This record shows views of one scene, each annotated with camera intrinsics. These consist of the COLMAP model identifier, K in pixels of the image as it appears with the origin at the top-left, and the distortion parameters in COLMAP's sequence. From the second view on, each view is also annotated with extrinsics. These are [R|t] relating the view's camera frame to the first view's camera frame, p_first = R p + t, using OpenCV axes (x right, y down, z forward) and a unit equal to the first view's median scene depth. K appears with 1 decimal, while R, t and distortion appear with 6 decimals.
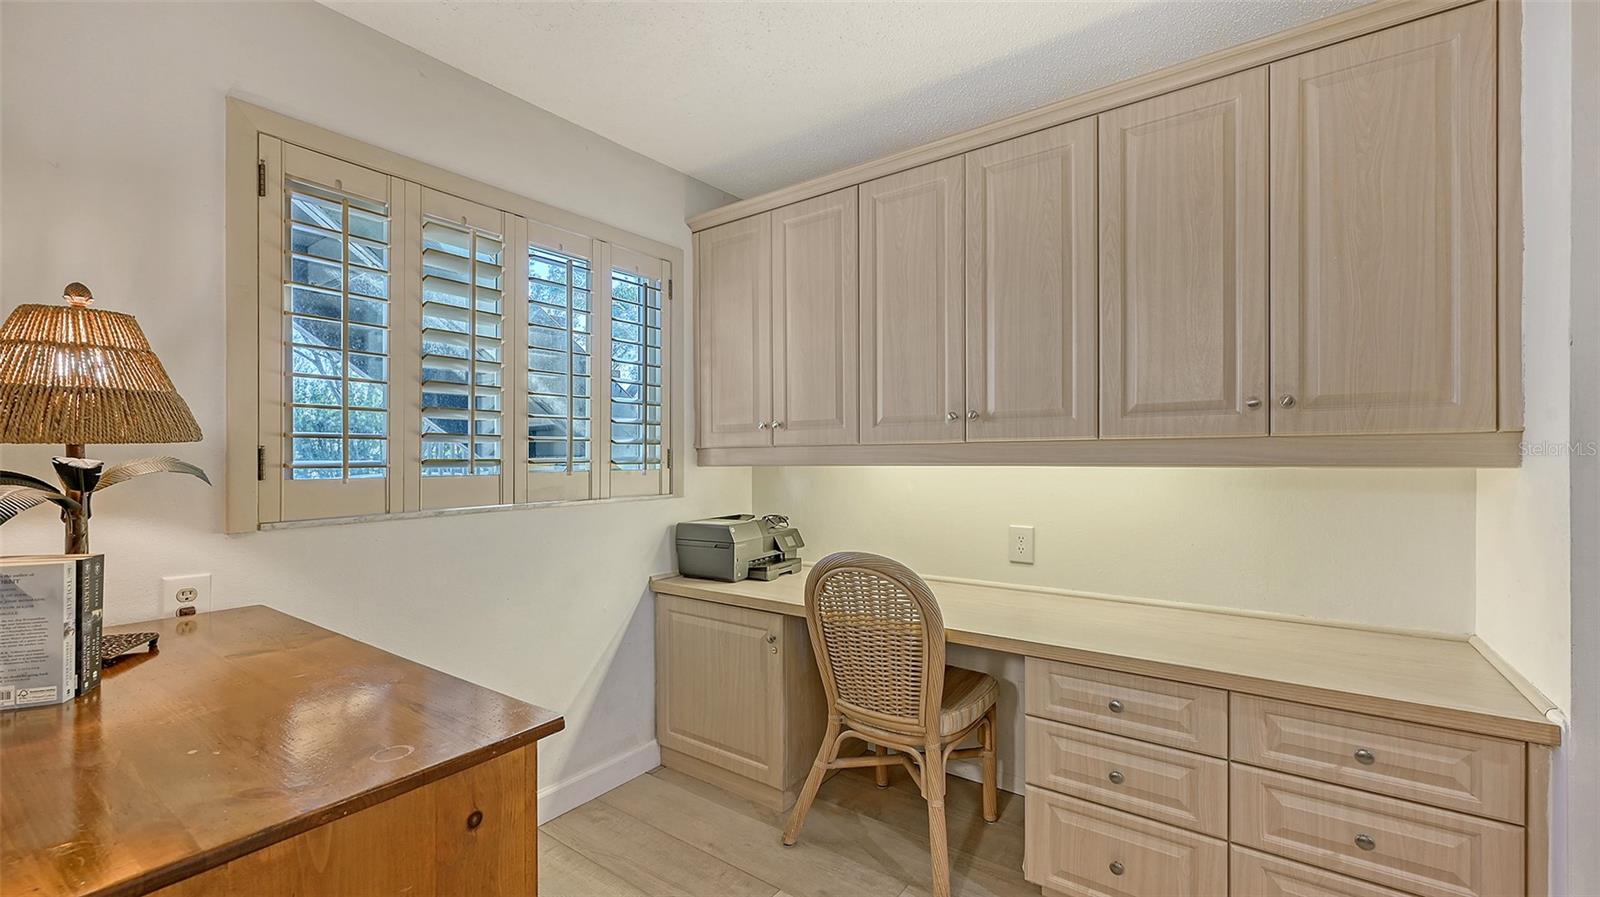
lens RADIAL K [[653.0, 0, 801.0], [0, 653.0, 458.8], [0, 0, 1]] dist [0.003953, -0.000957]
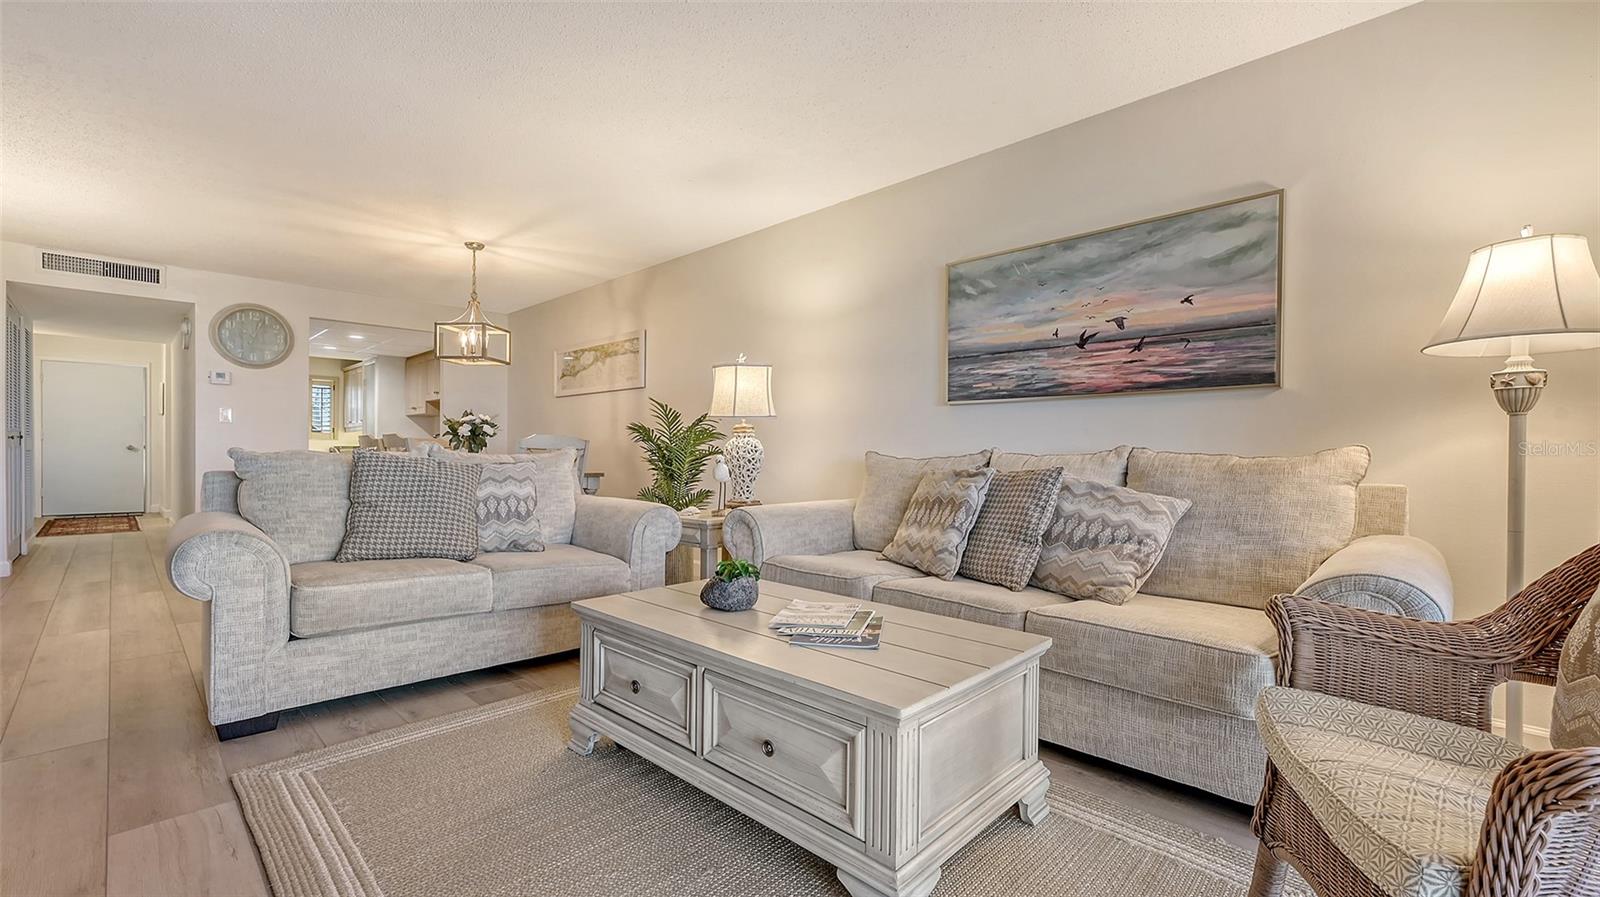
lens RADIAL K [[668.2, 0, 808.4], [0, 668.2, 455.6], [0, 0, 1]] dist [0.008332, 0.000093]
pose [[0.989398, 0.019508, -0.143912, 5.356652], [-0.019046, 0.999808, 0.004586, 0.135574], [0.143974, -0.001797, 0.989580, -4.279961]]
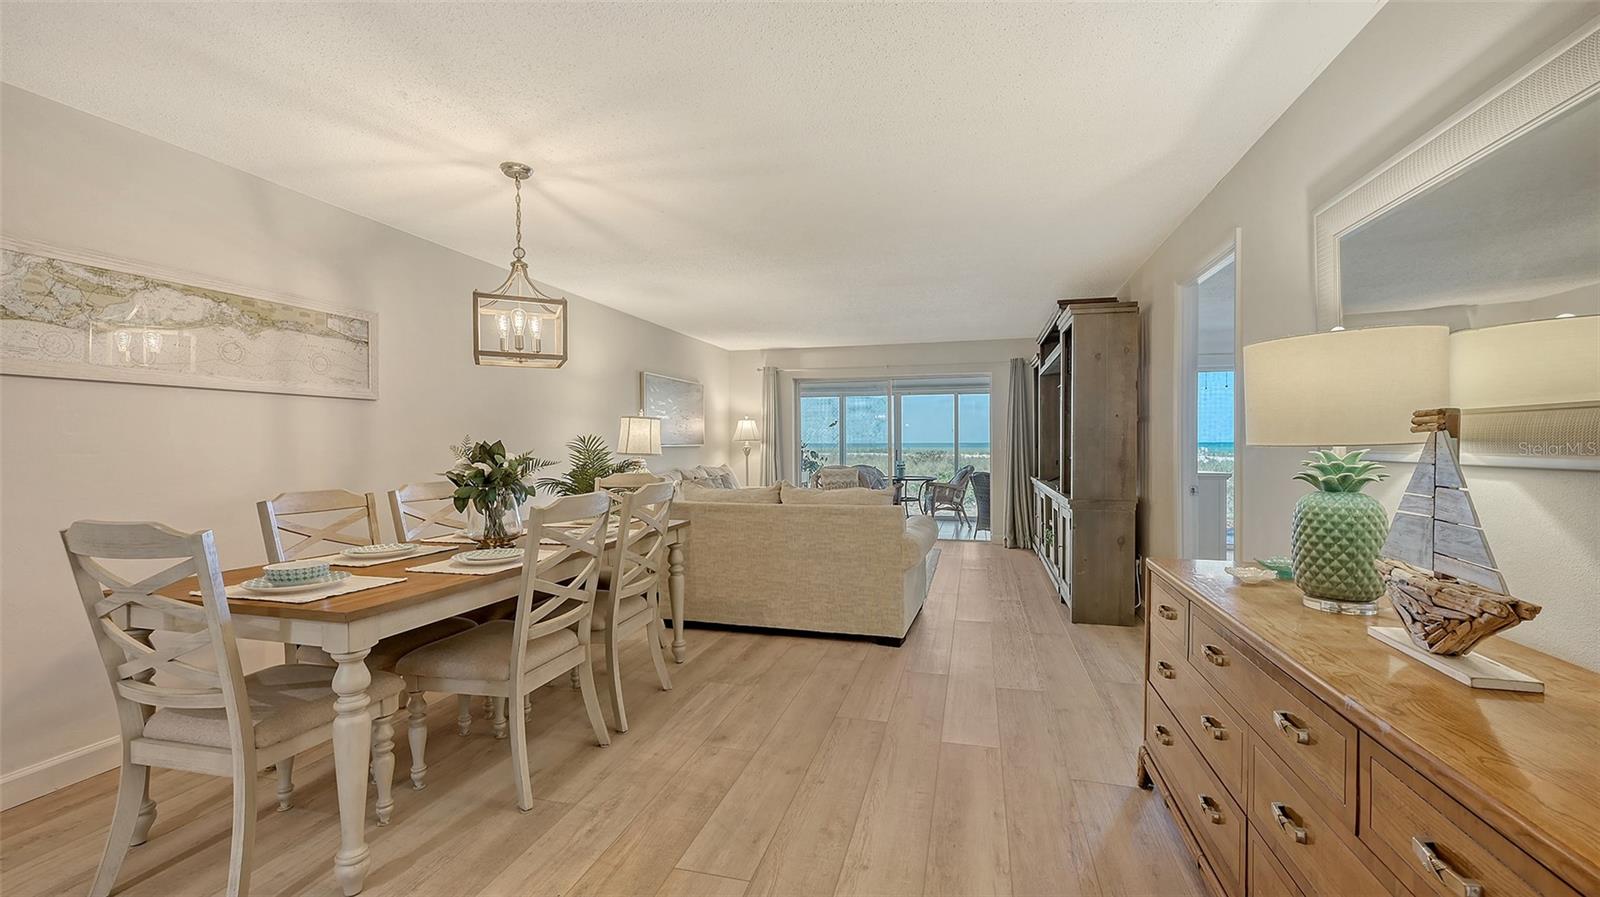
lens RADIAL K [[653.0, 0, 805.8], [0, 653.0, 447.4], [0, 0, 1]] dist [0.003953, -0.000957]
pose [[-0.361154, 0.008069, 0.932471, 1.572482], [0.007763, 0.999954, -0.005646, 0.005262], [-0.932474, 0.005200, -0.361200, -1.658388]]
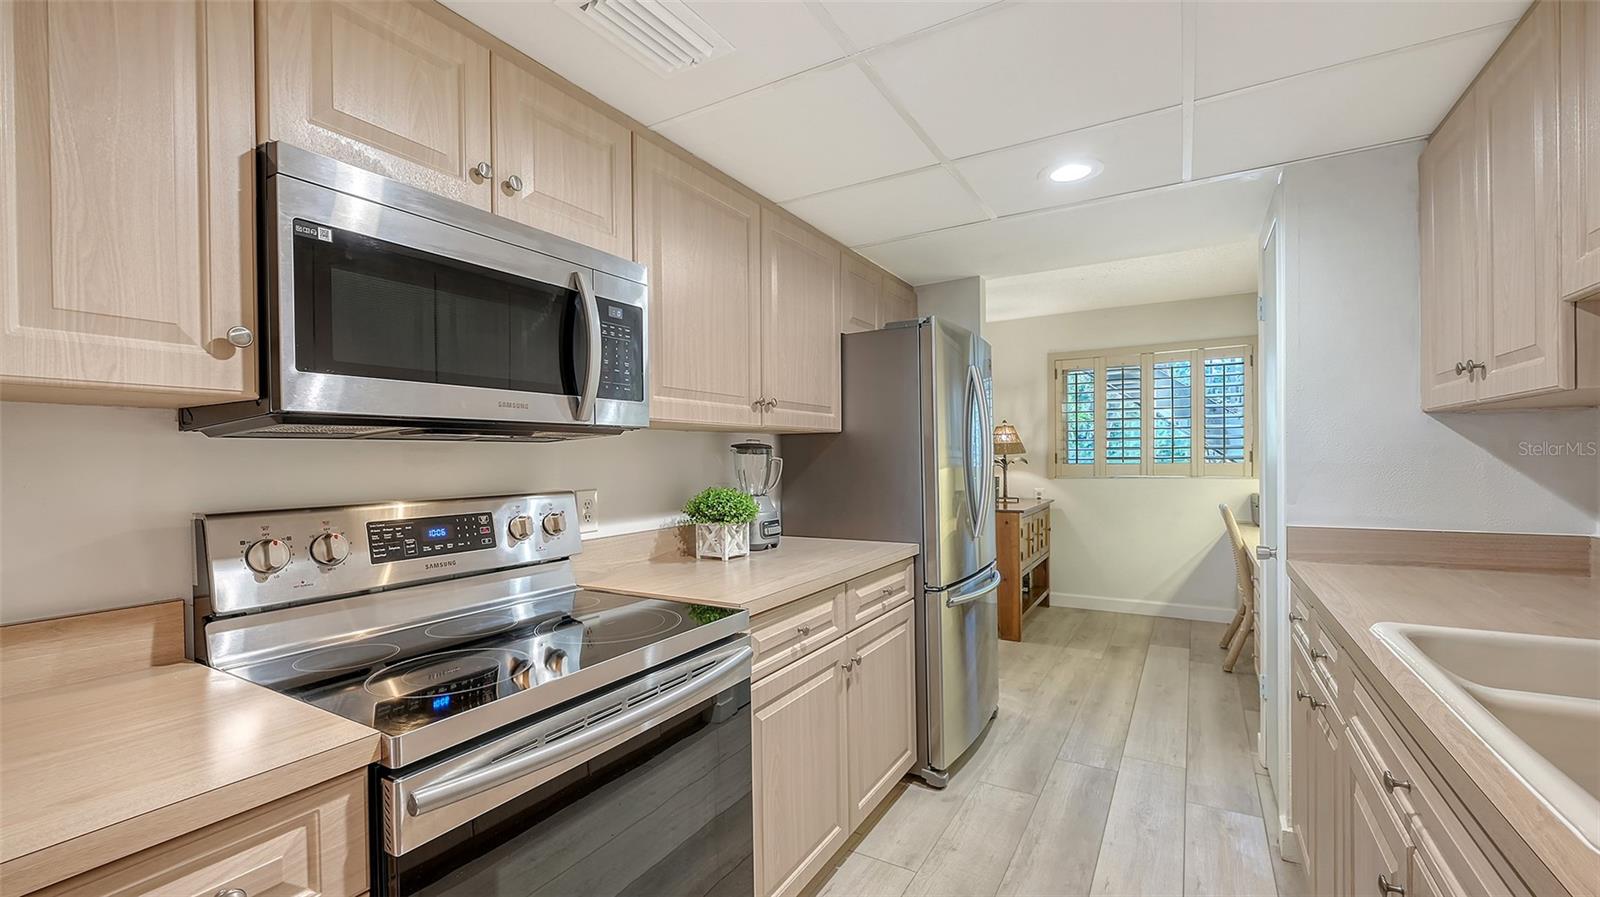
lens RADIAL K [[653.0, 0, 813.3], [0, 653.0, 468.0], [0, 0, 1]] dist [0.003953, -0.000957]
pose [[0.112236, 0.023847, -0.993395, 2.417141], [0.008359, 0.999654, 0.024941, -0.038649], [0.993646, -0.011103, 0.111998, -0.634489]]
